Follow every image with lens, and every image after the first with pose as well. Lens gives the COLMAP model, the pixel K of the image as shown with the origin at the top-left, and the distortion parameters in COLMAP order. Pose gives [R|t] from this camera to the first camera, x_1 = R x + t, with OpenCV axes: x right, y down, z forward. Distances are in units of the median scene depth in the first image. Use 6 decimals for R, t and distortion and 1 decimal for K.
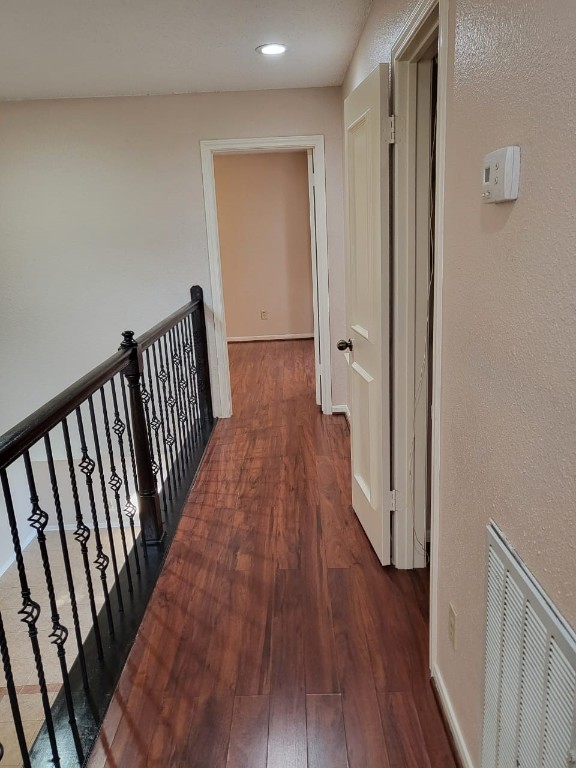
lens RADIAL K [[595.9, 0, 288.0], [0, 595.9, 384.0], [0, 0, 1]] dist [-0.006574, 0.054670]
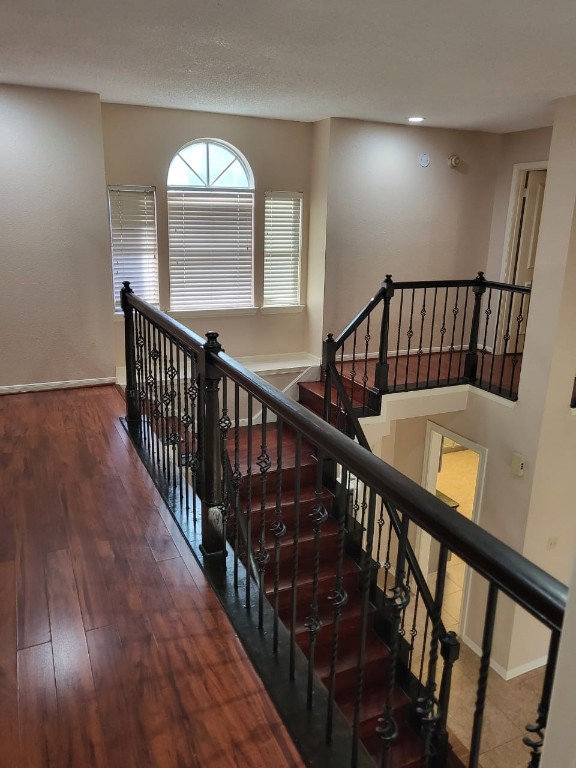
lens RADIAL K [[595.9, 0, 288.0], [0, 595.9, 384.0], [0, 0, 1]] dist [-0.006574, 0.054670]
pose [[-0.907704, 0.140166, -0.395509, 0.003969], [-0.089717, 0.855935, 0.509241, -0.461111], [0.409908, 0.497724, -0.764360, 1.652639]]
